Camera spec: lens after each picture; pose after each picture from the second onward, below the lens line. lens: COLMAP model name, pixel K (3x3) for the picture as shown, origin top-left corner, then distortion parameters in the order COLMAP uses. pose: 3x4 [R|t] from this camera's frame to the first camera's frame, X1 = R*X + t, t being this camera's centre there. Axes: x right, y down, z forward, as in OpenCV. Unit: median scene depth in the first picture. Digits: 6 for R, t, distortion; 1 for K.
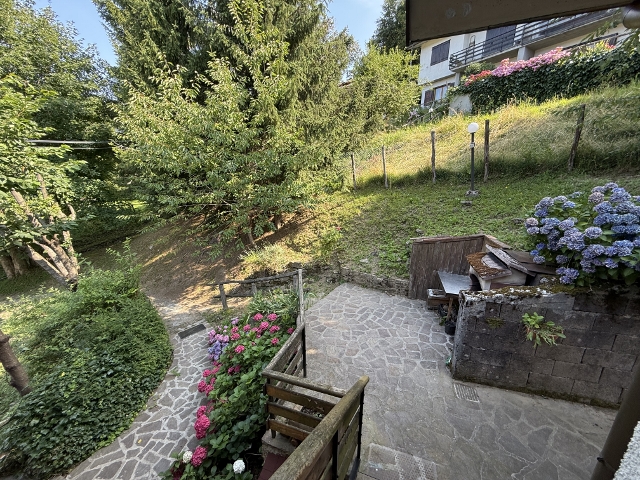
lens RADIAL K [[256.1, 0, 318.1], [0, 256.1, 240.0], [0, 0, 1]] dist [-0.000214, 0.000217]
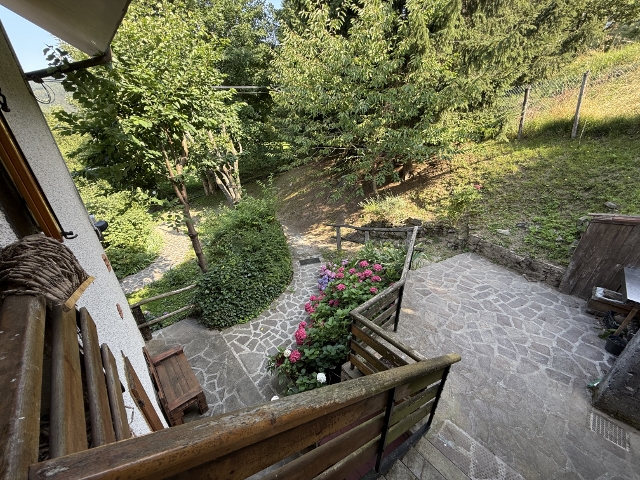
lens RADIAL K [[256.1, 0, 318.1], [0, 256.1, 240.0], [0, 0, 1]] dist [-0.000214, 0.000217]
pose [[0.874869, 0.211608, -0.435691, 0.026534], [-0.125507, 0.967835, 0.218043, 0.004723], [0.467816, -0.136076, 0.873288, 0.020025]]
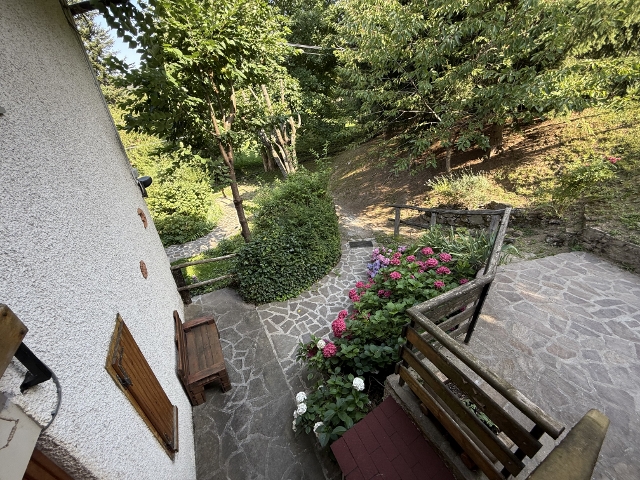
lens RADIAL K [[256.1, 0, 318.1], [0, 256.1, 240.0], [0, 0, 1]] dist [-0.000214, 0.000217]
pose [[0.741858, 0.315583, -0.591654, -0.013918], [-0.159897, 0.940134, 0.300968, 0.058518], [0.651214, -0.128672, 0.747906, 0.121186]]
